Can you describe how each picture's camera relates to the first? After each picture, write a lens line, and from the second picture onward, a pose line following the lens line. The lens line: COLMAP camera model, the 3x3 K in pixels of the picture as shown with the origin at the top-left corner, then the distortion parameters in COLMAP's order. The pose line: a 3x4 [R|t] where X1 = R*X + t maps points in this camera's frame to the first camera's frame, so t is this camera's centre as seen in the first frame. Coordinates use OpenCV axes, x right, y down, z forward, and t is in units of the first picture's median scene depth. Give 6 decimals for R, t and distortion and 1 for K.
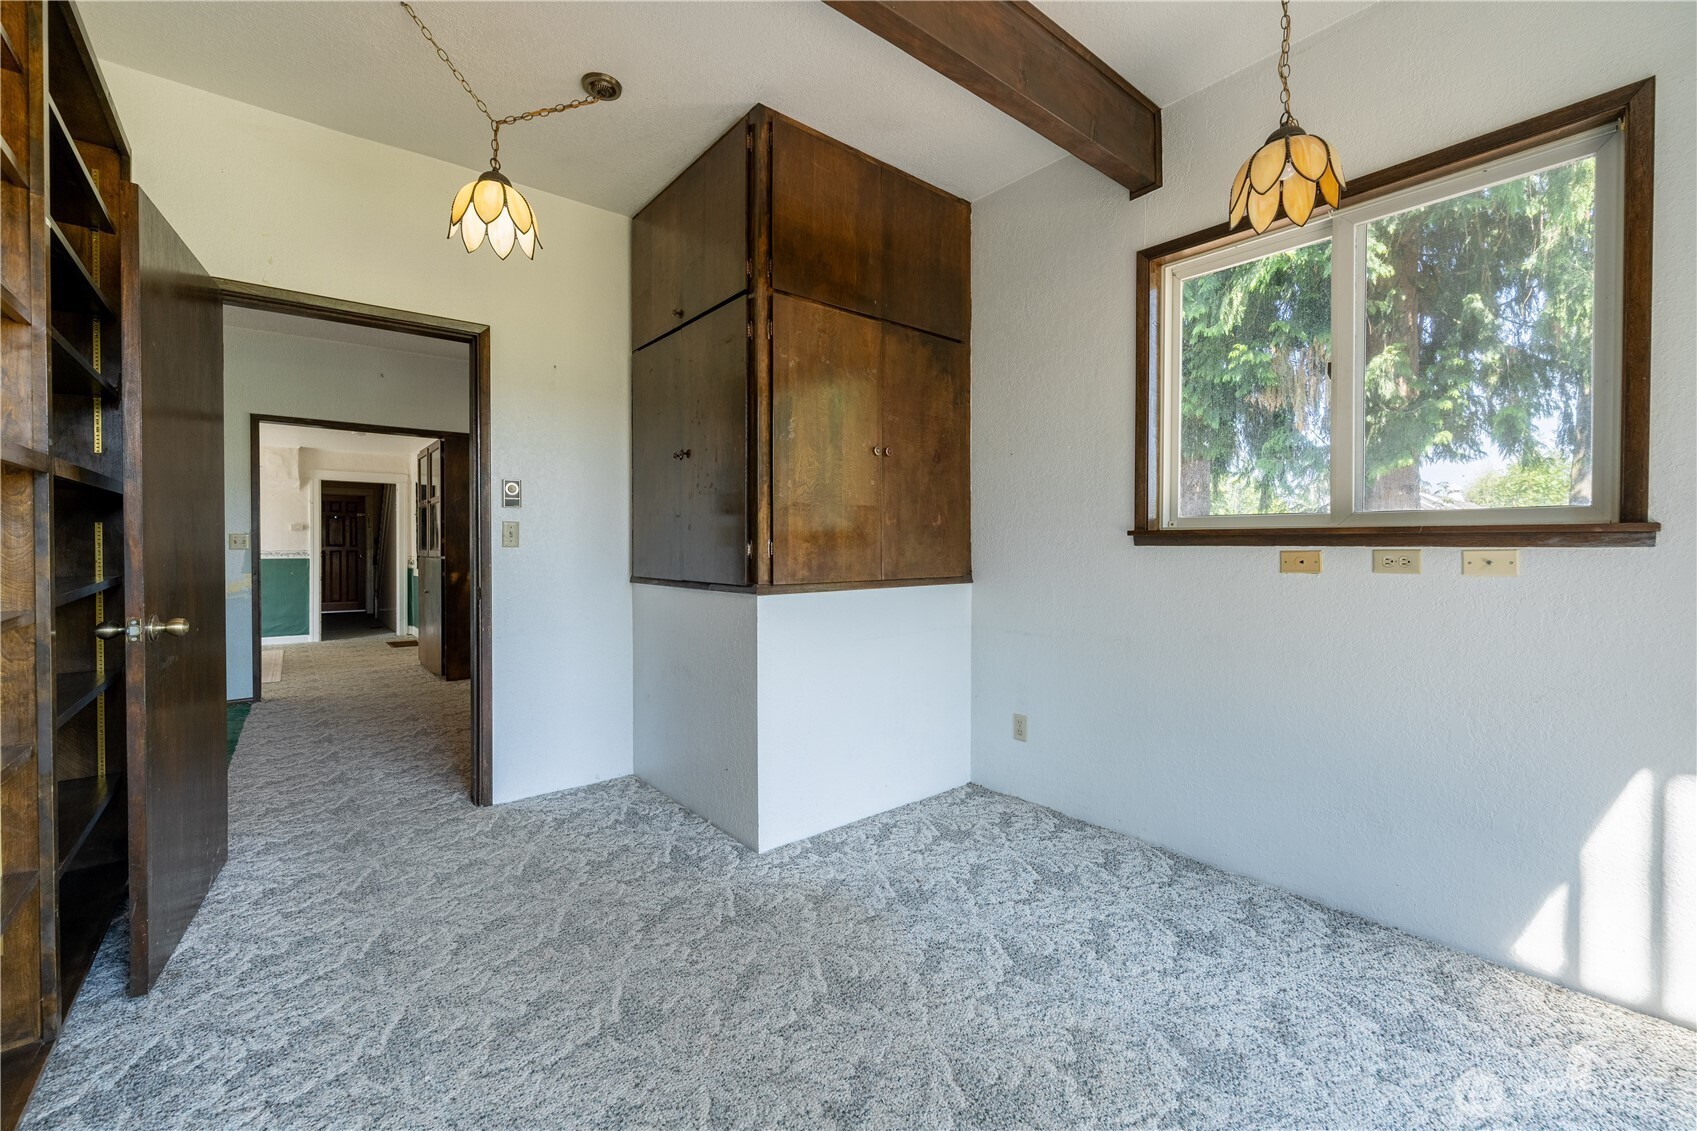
lens RADIAL K [[701.2, 0, 850.7], [0, 701.2, 553.3], [0, 0, 1]] dist [-0.000498, -0.000480]
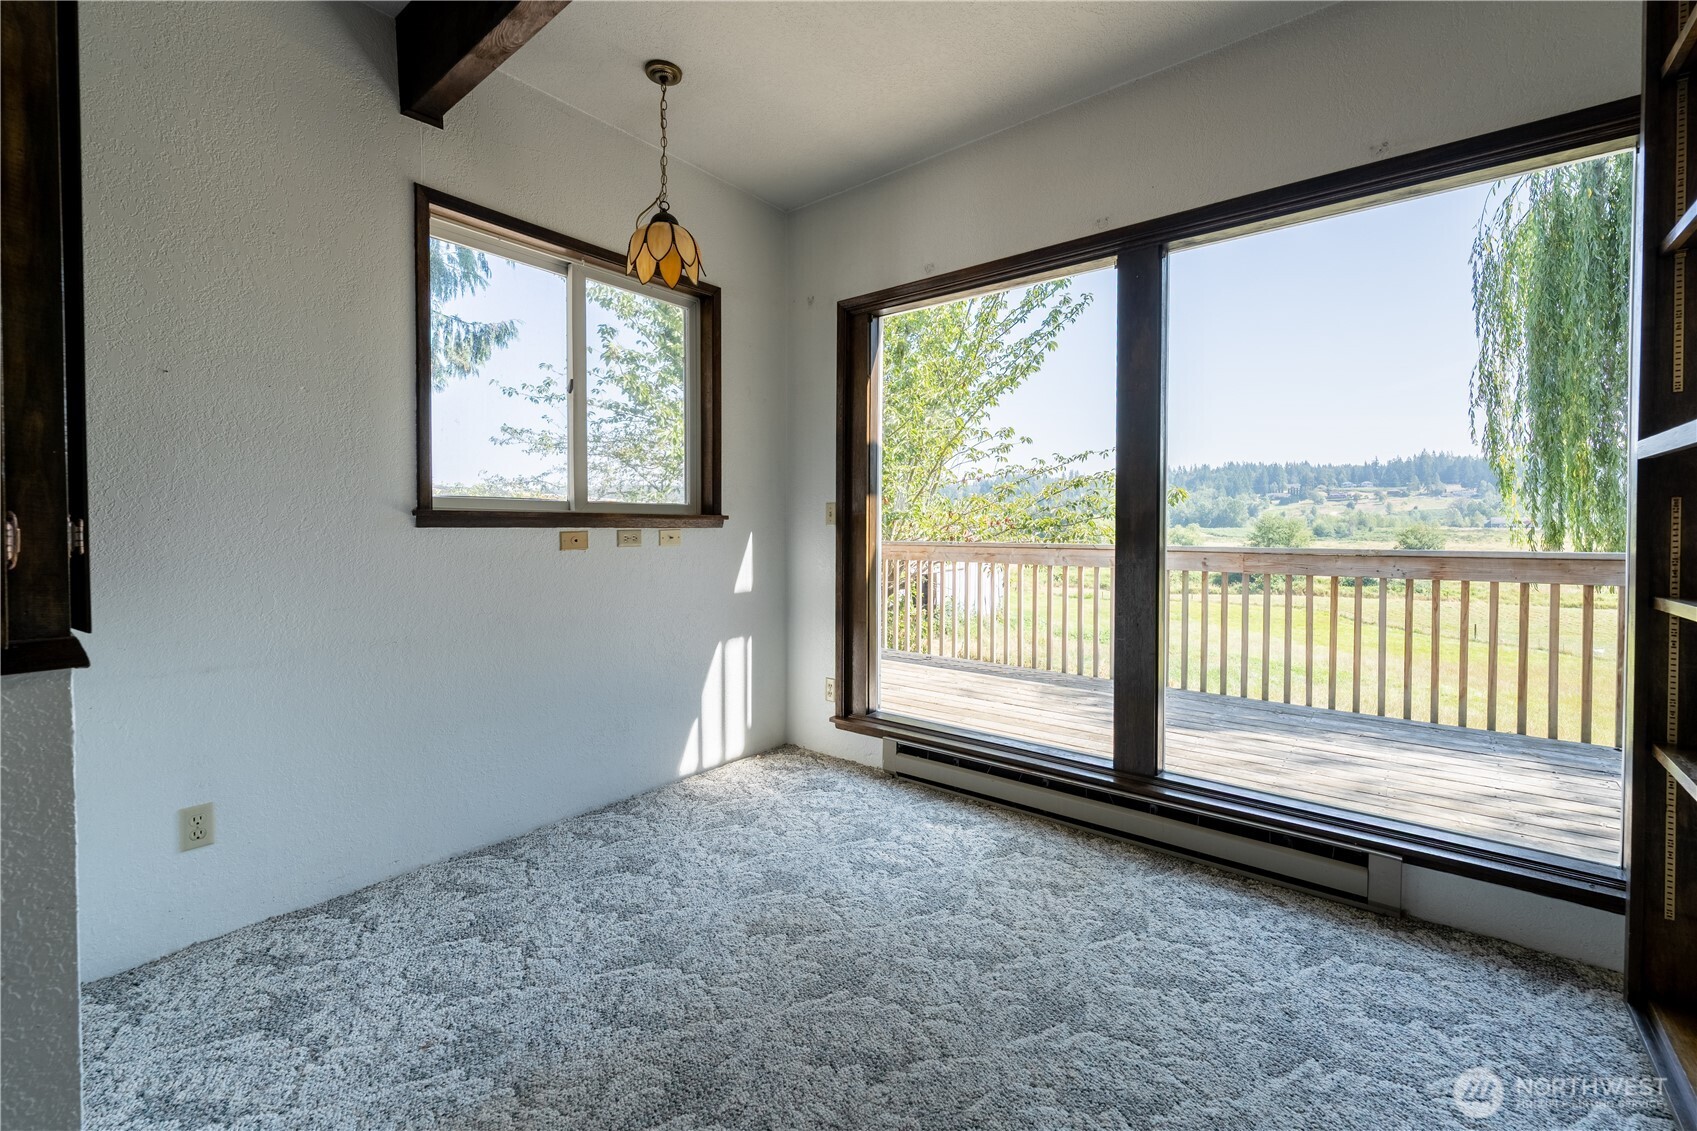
lens RADIAL K [[700.7, 0, 852.7], [0, 700.7, 535.4], [0, 0, 1]] dist [-0.001310, -0.000352]
pose [[-0.208470, -0.011793, 0.977958, -0.659162], [0.010034, 0.999849, 0.014196, -0.009360], [-0.977977, 0.012772, -0.208320, 0.803827]]
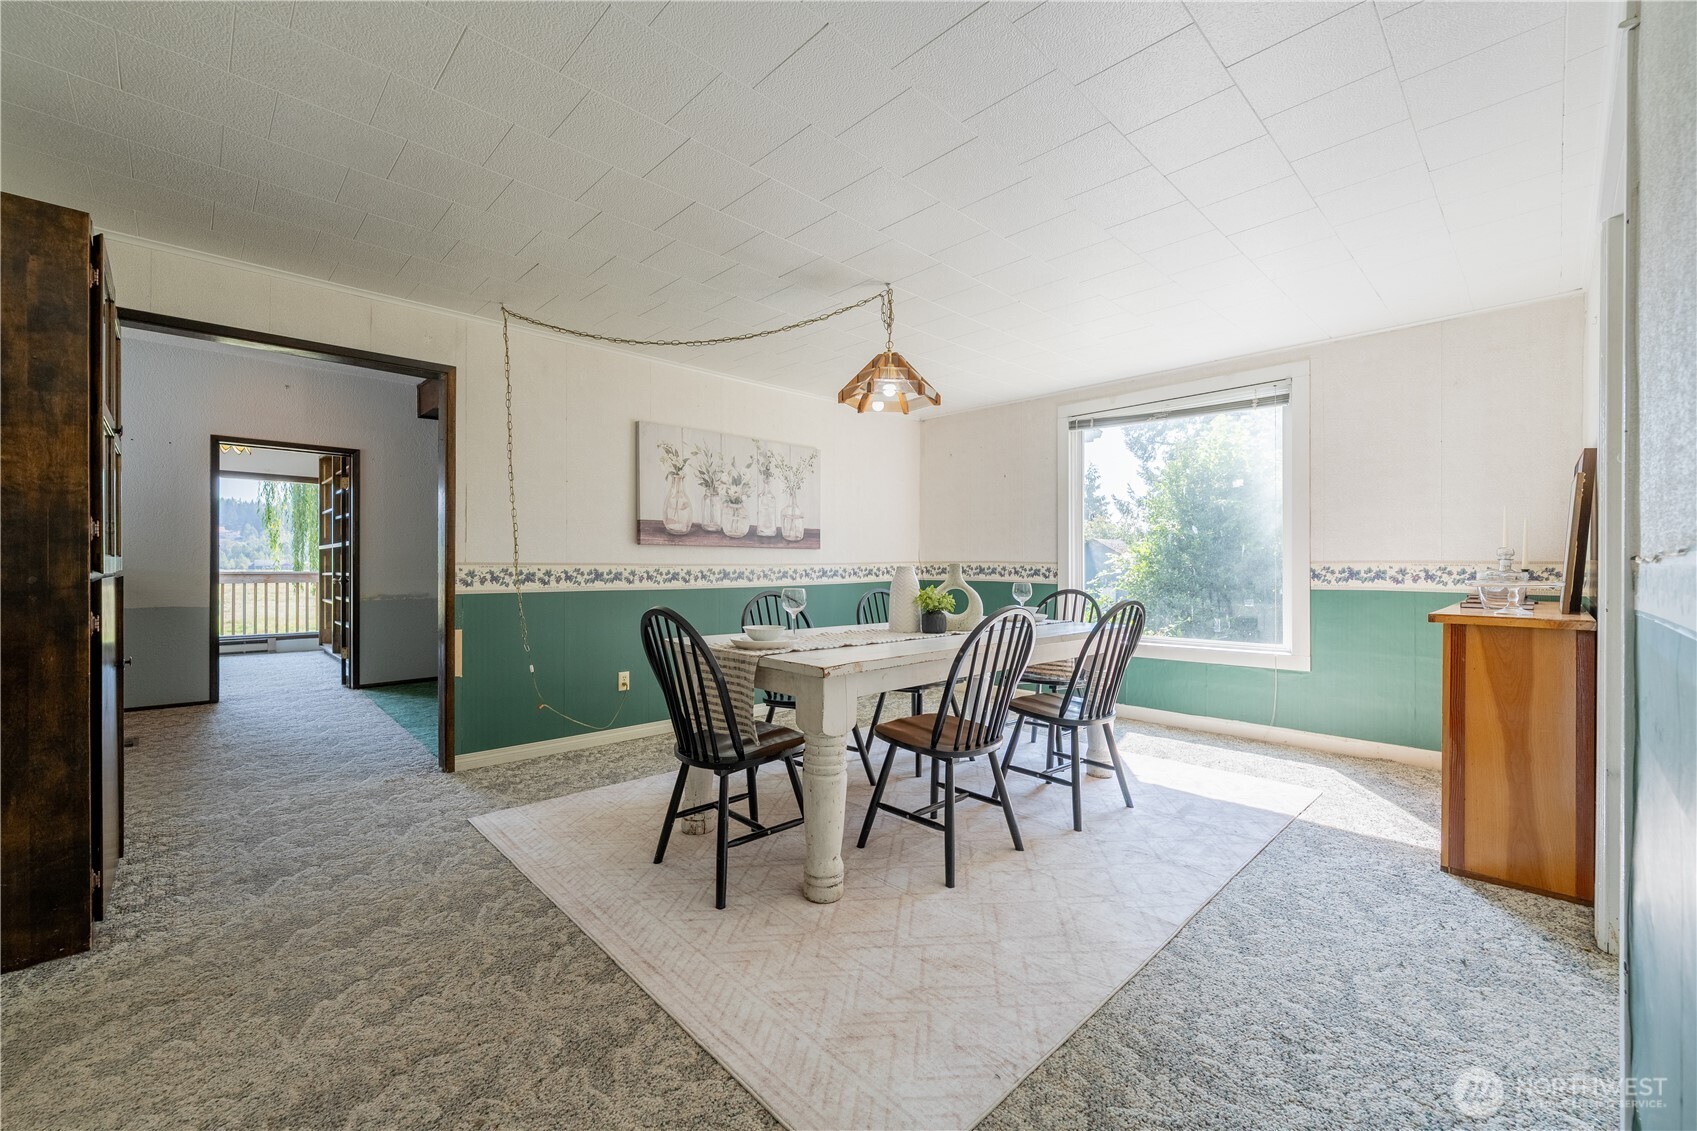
lens RADIAL K [[696.7, 0, 837.1], [0, 696.7, 569.2], [0, 0, 1]] dist [0.000035, -0.000435]
pose [[-0.997145, -0.000111, -0.075504, -2.079768], [-0.000914, 0.999943, 0.010611, 0.000850], [0.075499, 0.010650, -0.997089, 2.994131]]
